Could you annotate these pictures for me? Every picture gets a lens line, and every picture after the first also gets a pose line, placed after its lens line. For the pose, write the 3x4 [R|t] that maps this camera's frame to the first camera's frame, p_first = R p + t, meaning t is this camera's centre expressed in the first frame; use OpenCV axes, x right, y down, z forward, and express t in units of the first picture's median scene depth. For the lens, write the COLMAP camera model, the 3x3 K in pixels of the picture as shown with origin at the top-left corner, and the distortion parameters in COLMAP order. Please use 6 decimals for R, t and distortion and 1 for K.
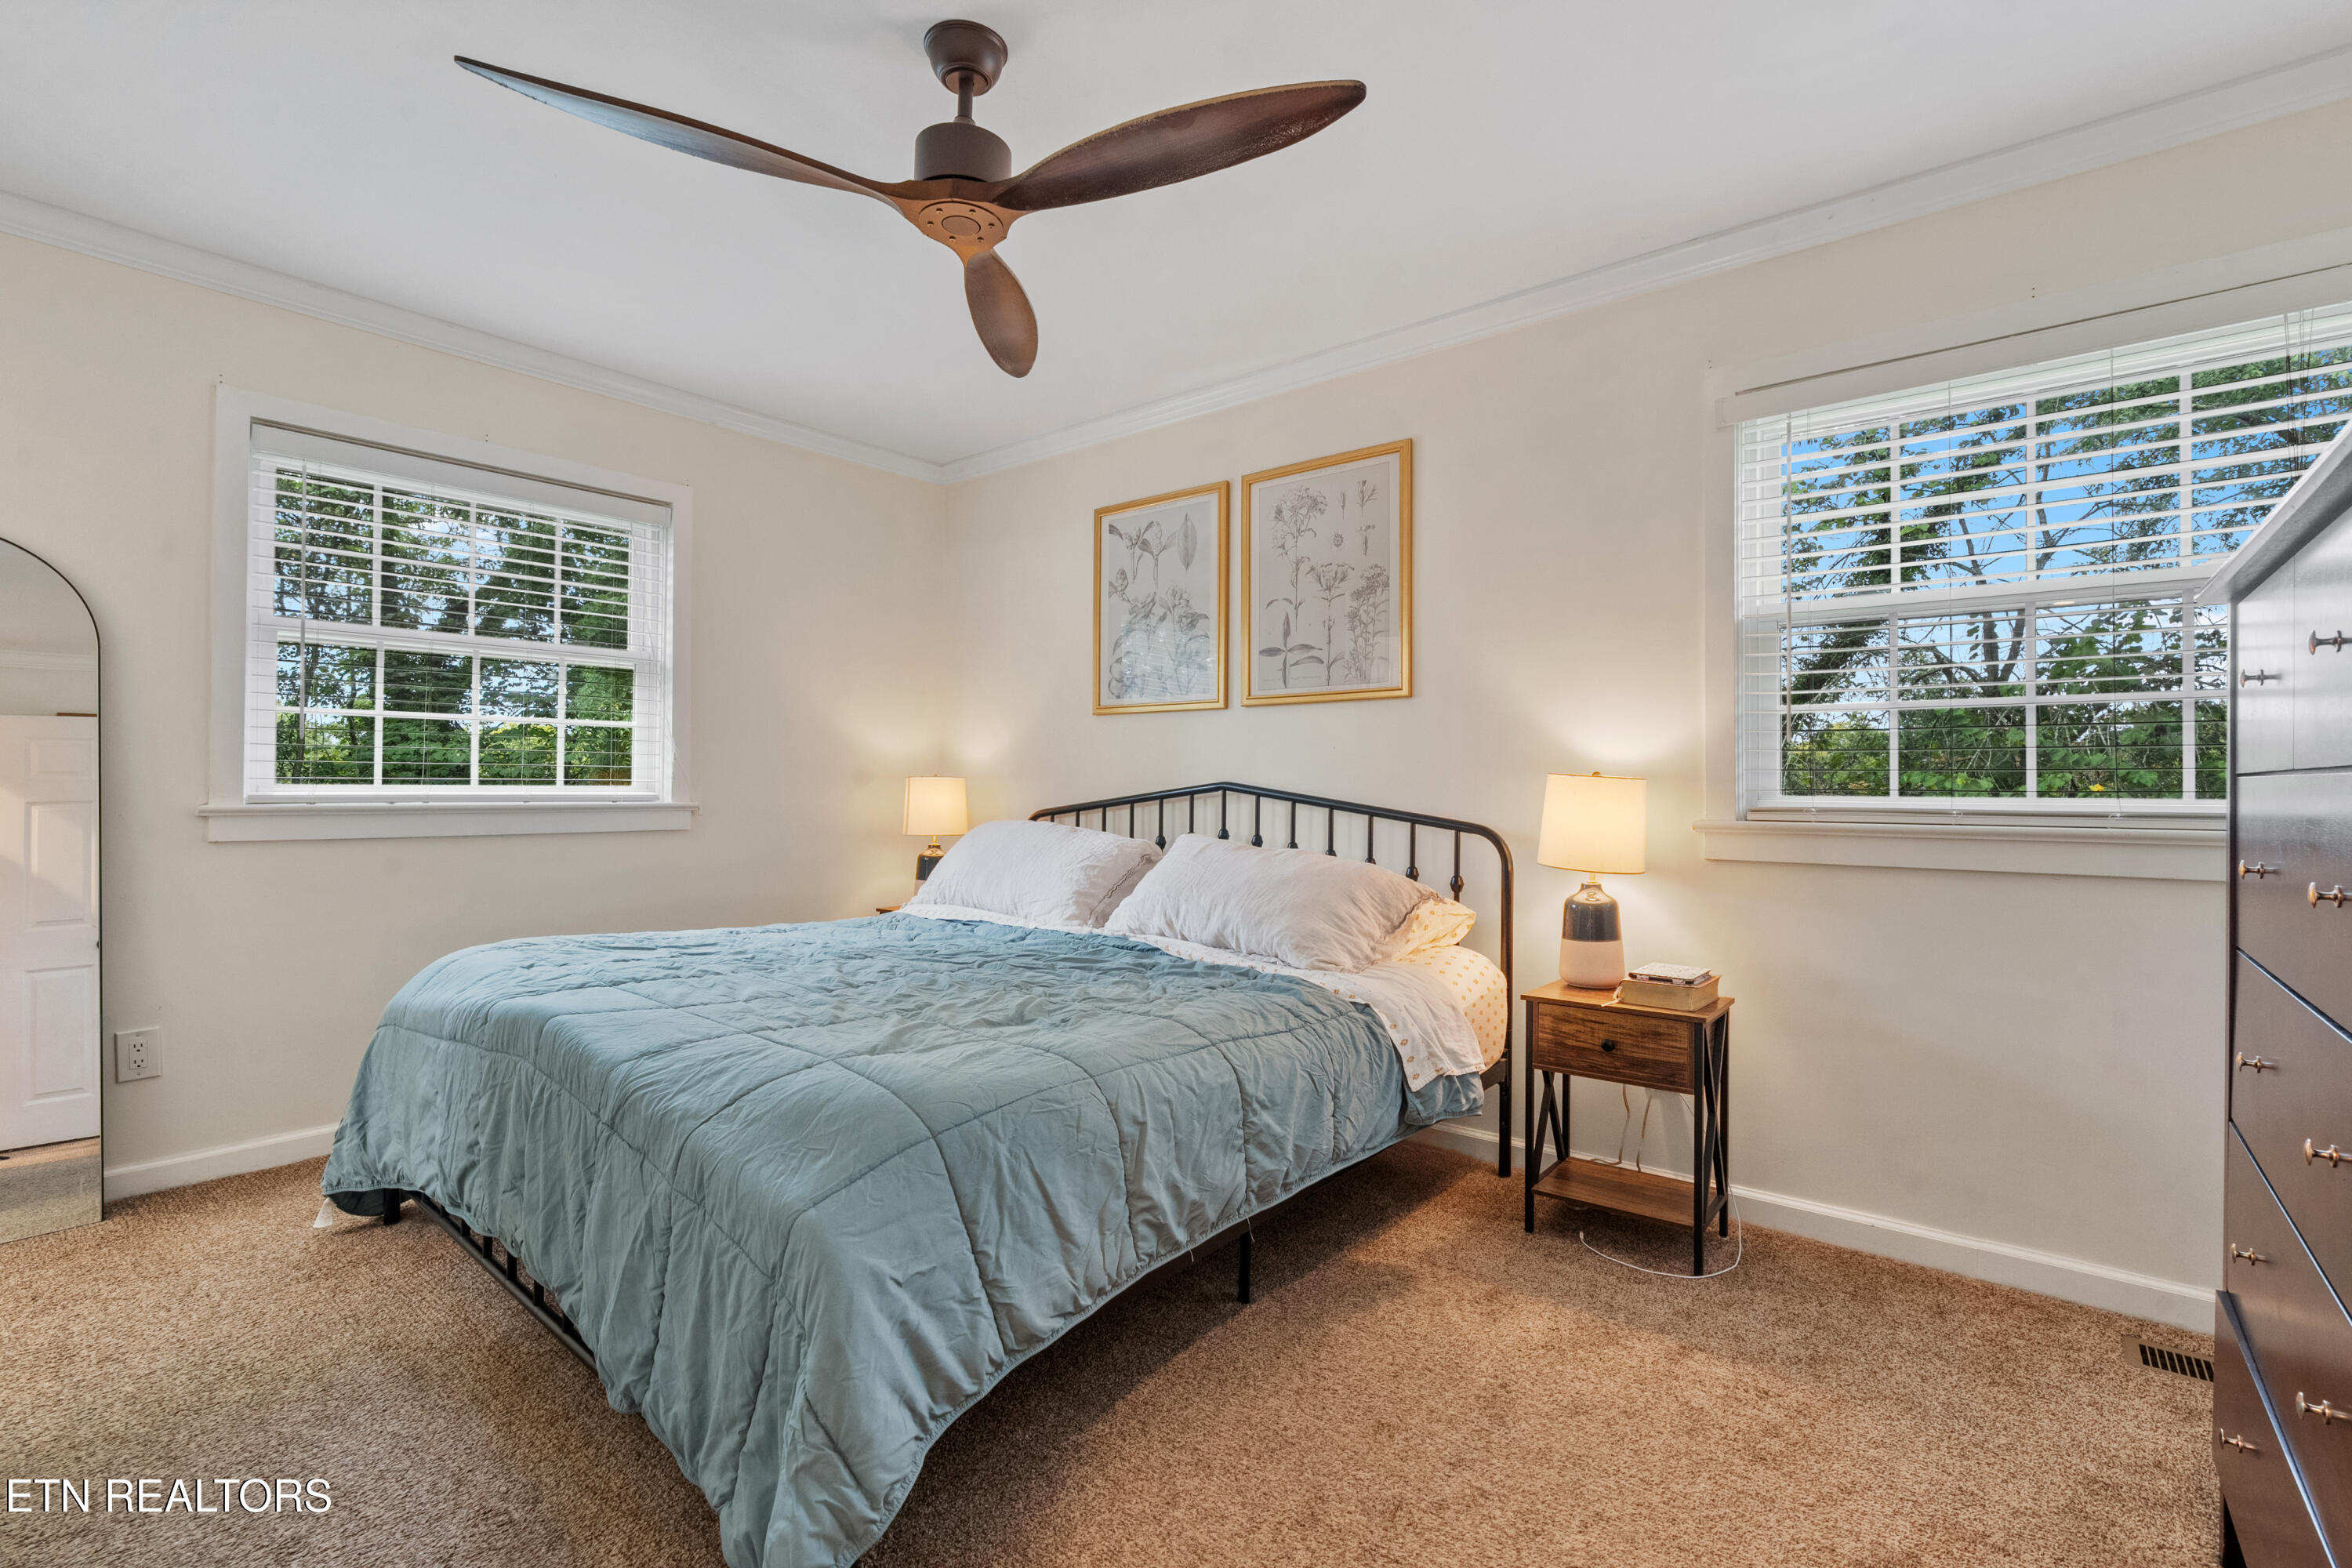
lens RADIAL K [[1053.6, 0, 1181.0], [0, 1053.6, 787.9], [0, 0, 1]] dist [-0.002688, -0.000561]
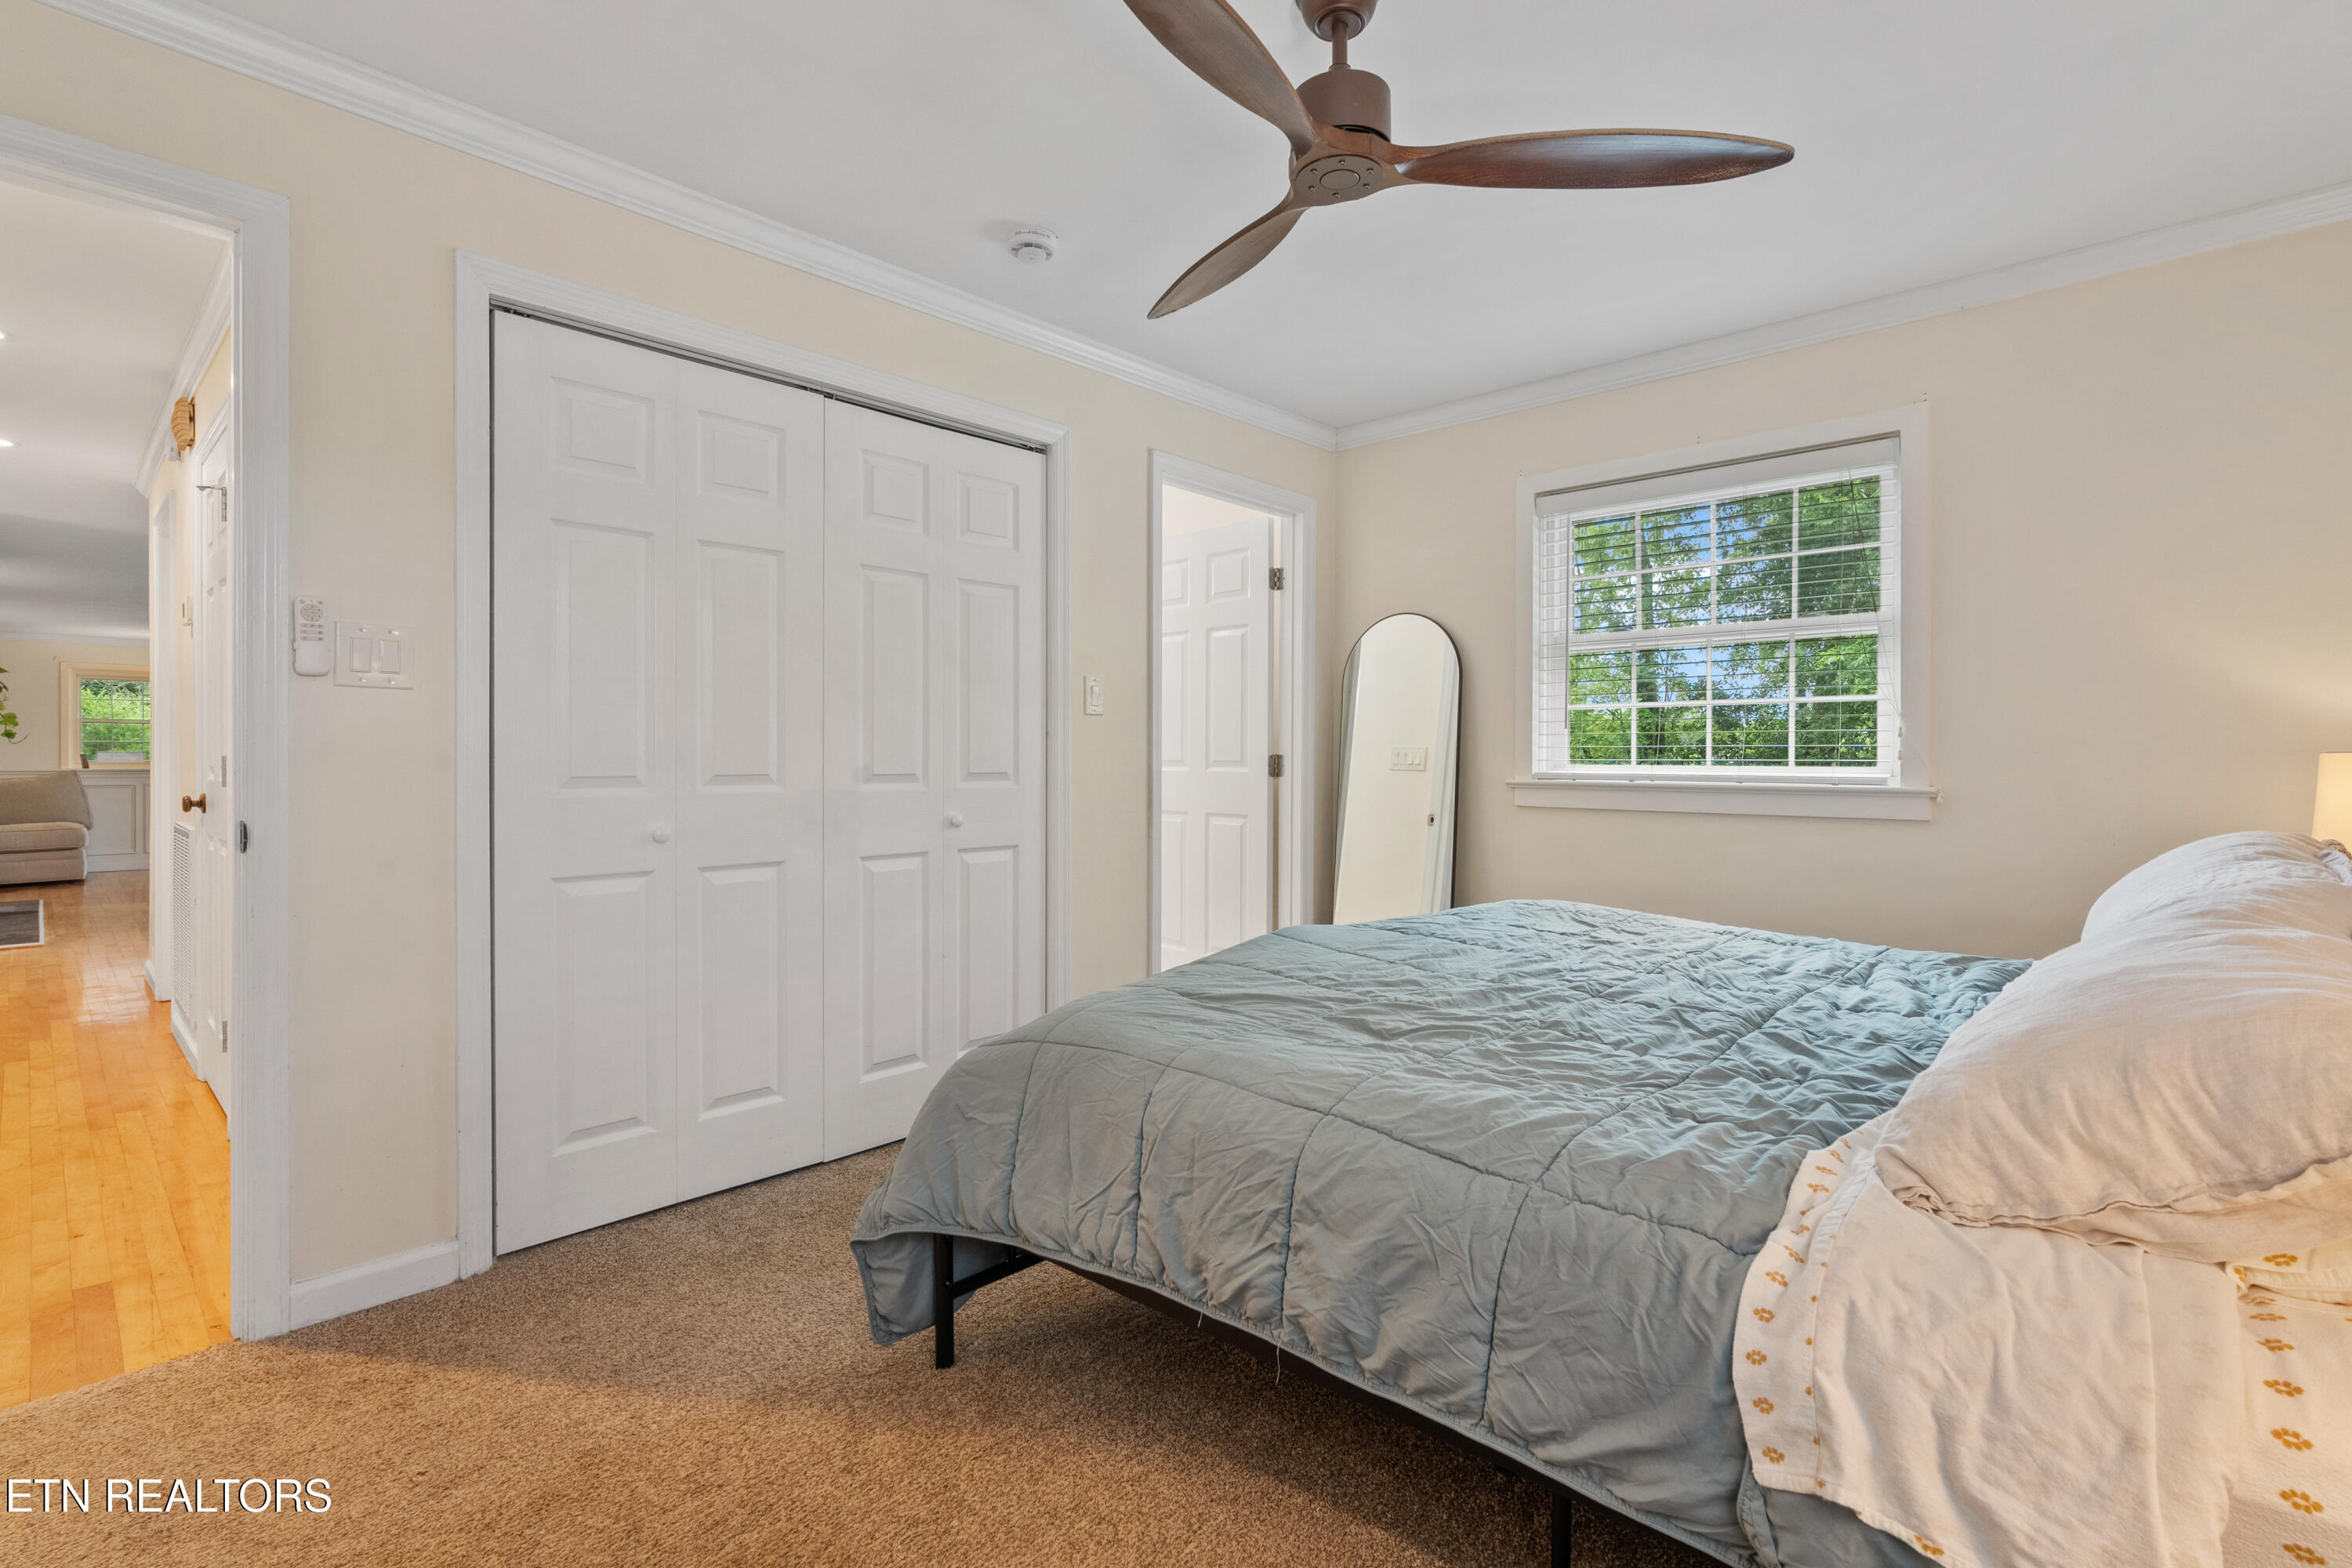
lens RADIAL K [[1063.9, 0, 1170.9], [0, 1063.9, 745.9], [0, 0, 1]] dist [-0.000197, -0.000133]
pose [[-0.054134, -0.019898, -0.998335, 0.485121], [-0.007640, 0.999780, -0.019513, 0.002897], [0.998504, 0.006571, -0.054275, 0.573393]]
